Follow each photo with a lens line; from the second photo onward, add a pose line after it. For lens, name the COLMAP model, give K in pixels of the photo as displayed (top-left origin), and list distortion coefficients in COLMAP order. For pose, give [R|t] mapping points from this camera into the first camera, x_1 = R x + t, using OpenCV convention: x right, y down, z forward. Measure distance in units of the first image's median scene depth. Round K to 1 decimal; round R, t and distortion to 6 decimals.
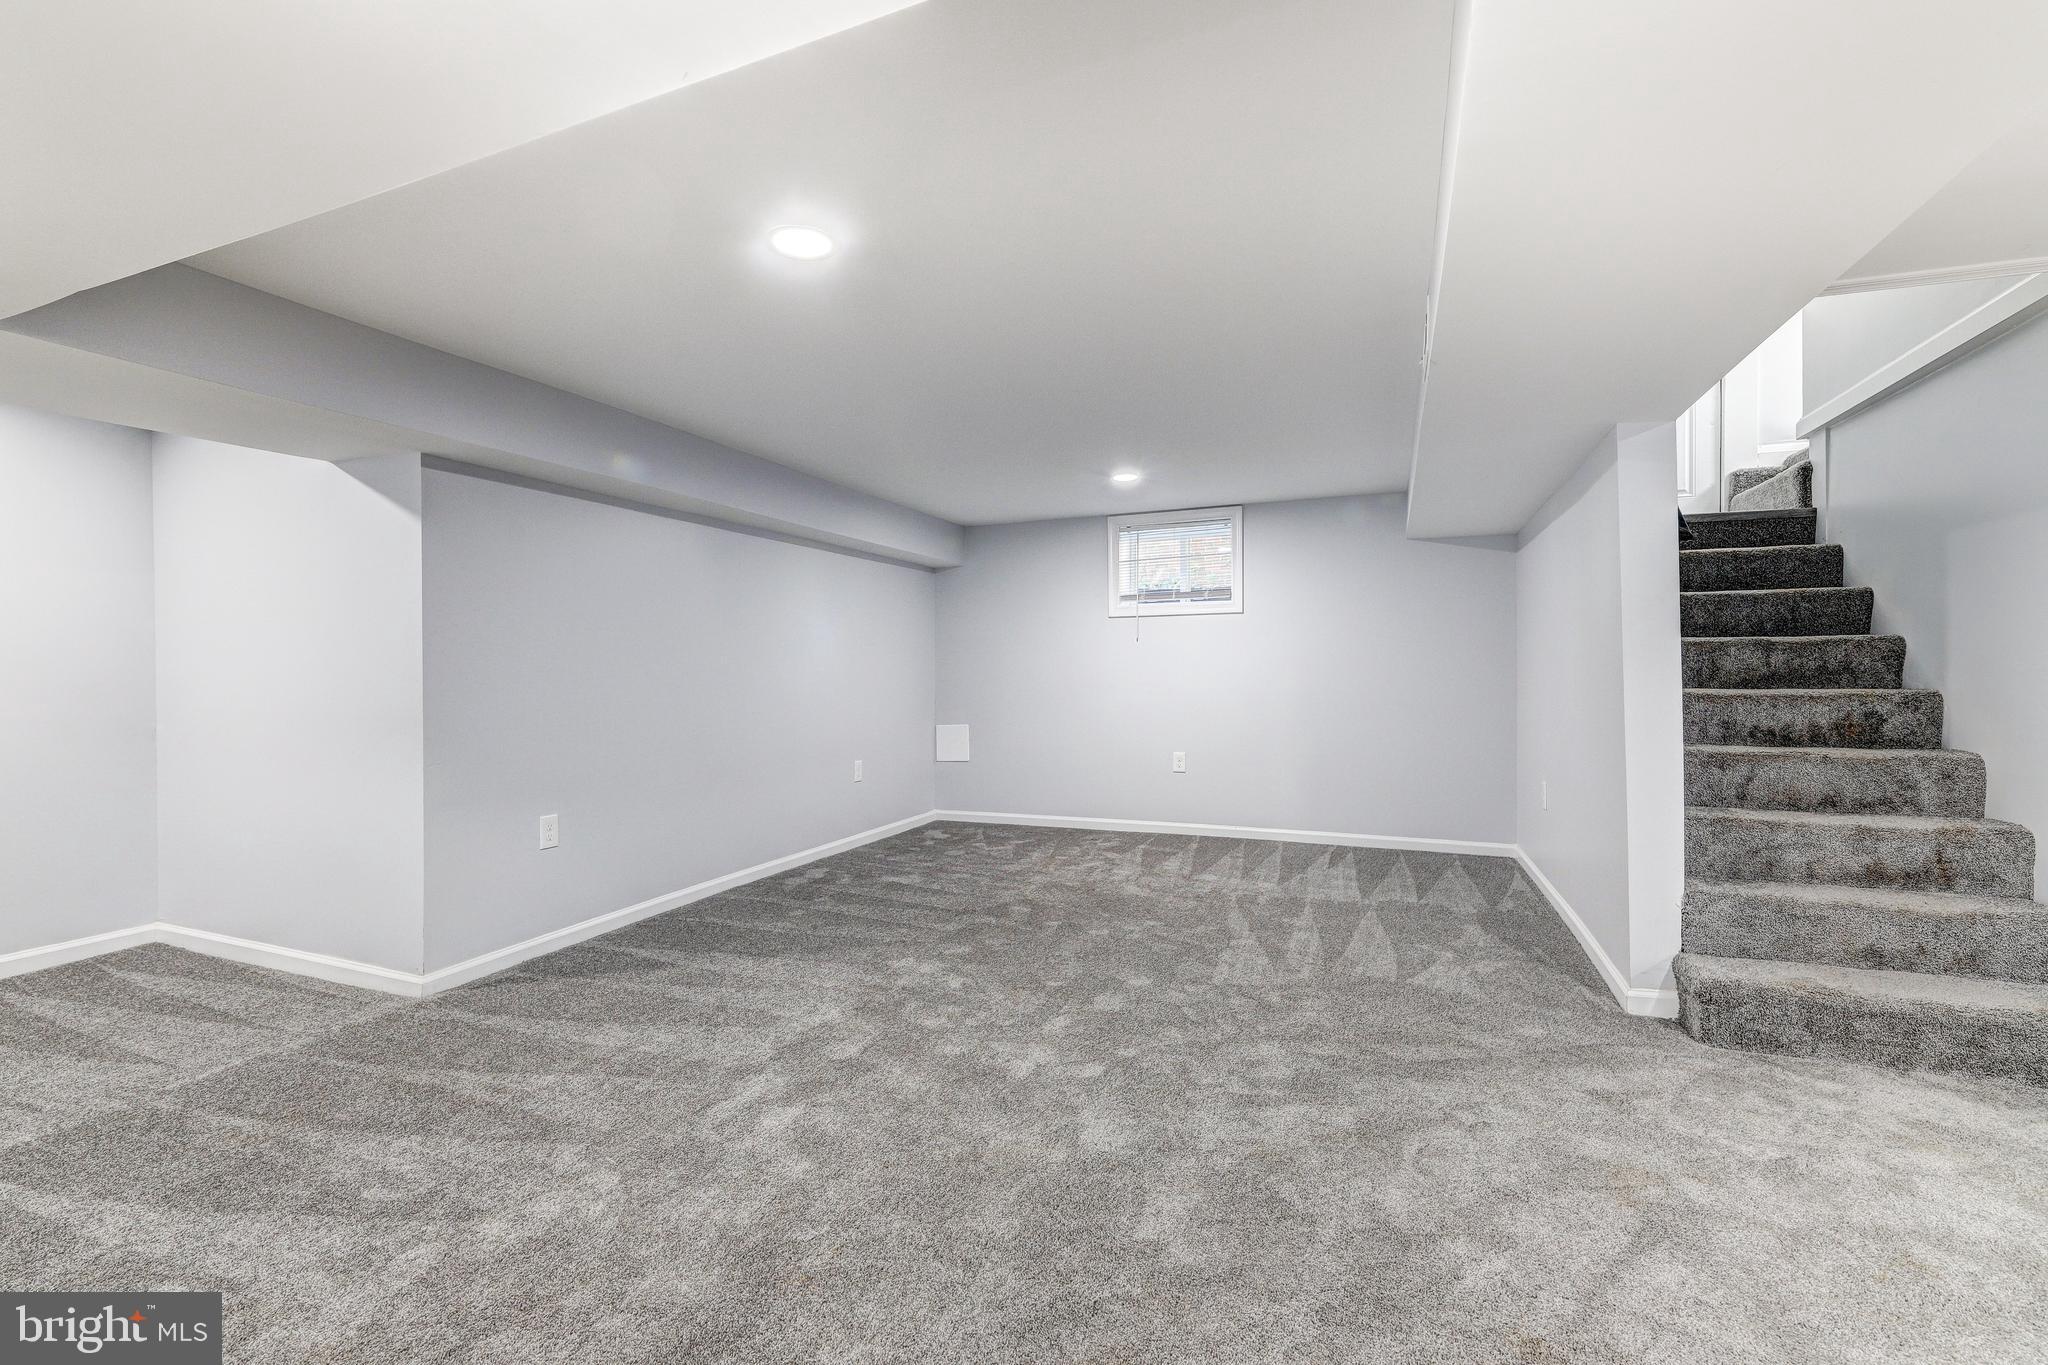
lens RADIAL K [[916.1, 0, 1025.5], [0, 916.1, 681.2], [0, 0, 1]] dist [0.011197, -0.004241]
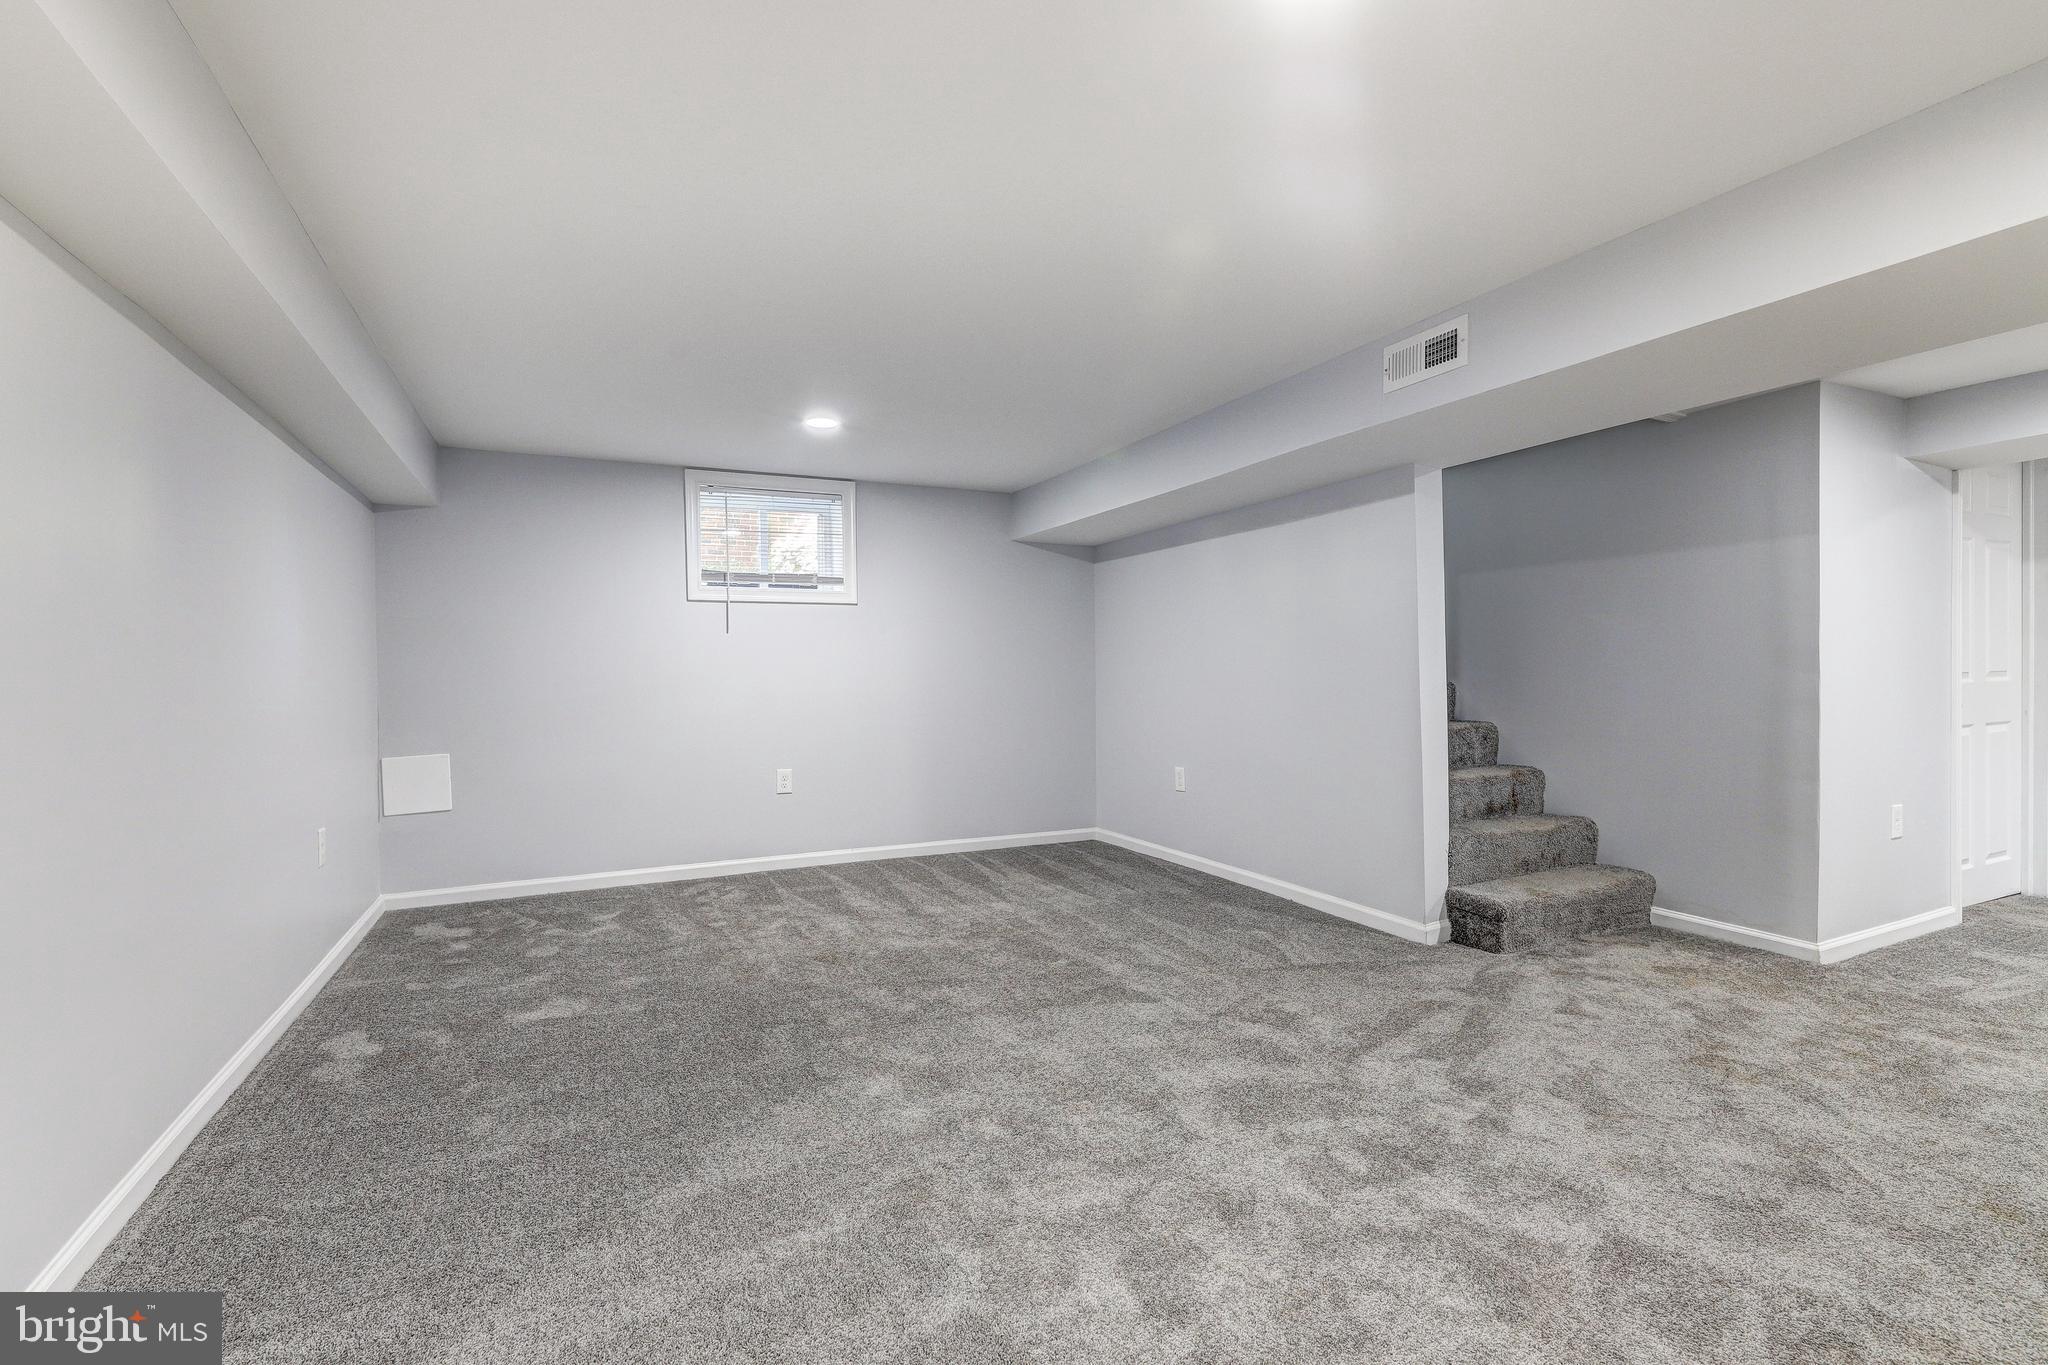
lens RADIAL K [[916.1, 0, 1025.5], [0, 916.1, 681.2], [0, 0, 1]] dist [0.011197, -0.004241]
pose [[0.654854, -0.008557, 0.755707, -0.624609], [0.010460, 0.999943, 0.002259, -0.002176], [-0.755683, 0.006425, 0.654906, 0.593960]]
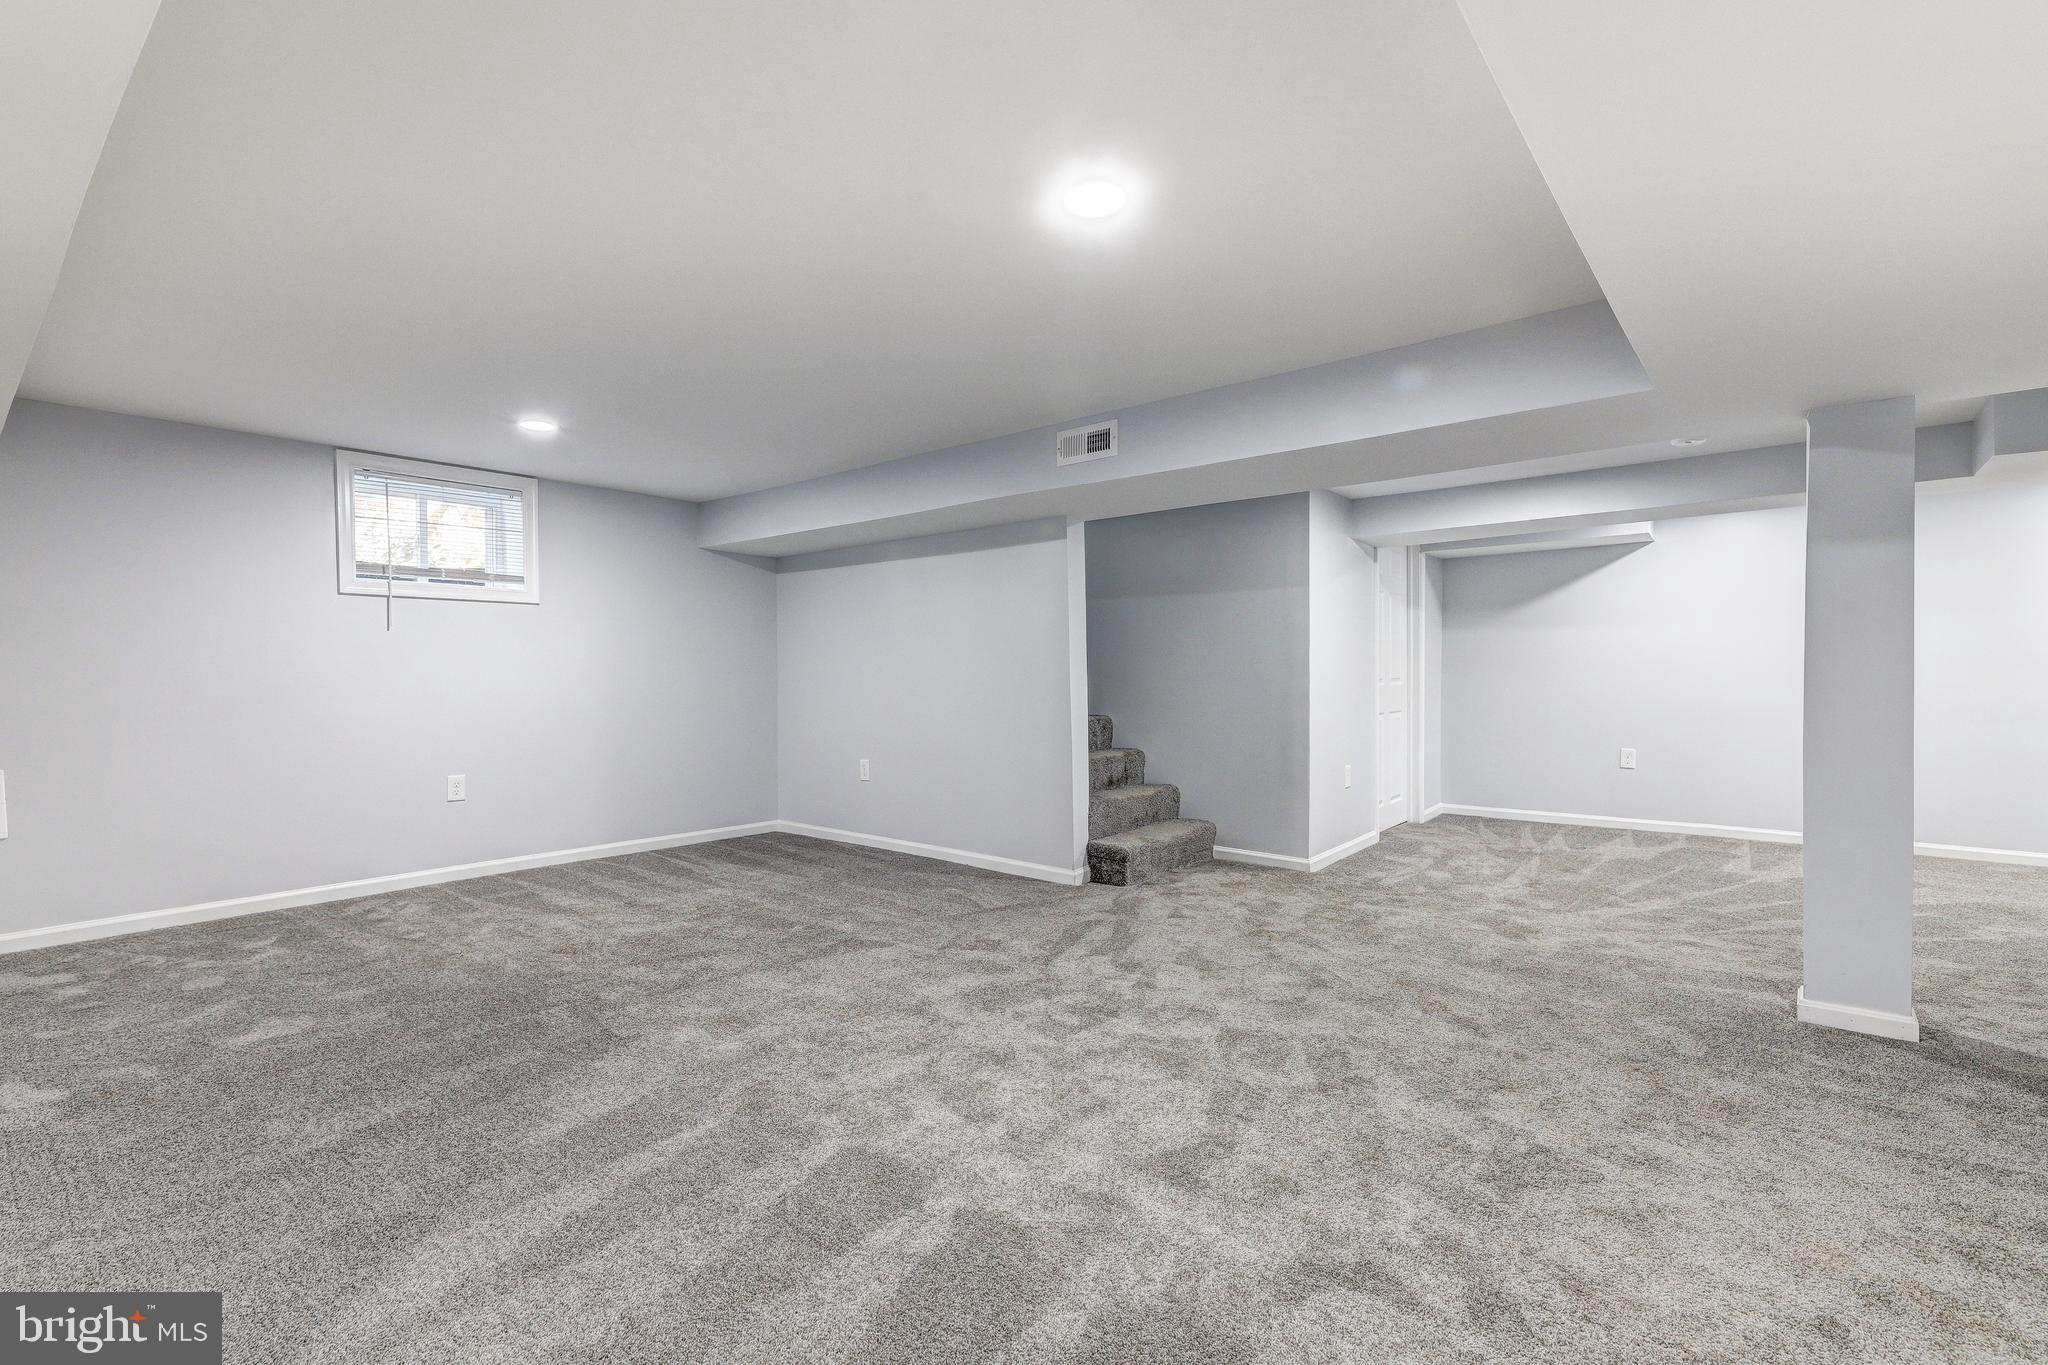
lens RADIAL K [[916.1, 0, 1025.5], [0, 916.1, 681.2], [0, 0, 1]] dist [0.011197, -0.004241]
pose [[0.277042, -0.003519, 0.960851, -0.901672], [0.007657, 0.999970, 0.001454, -0.000374], [-0.960827, 0.006955, 0.277061, 0.633411]]
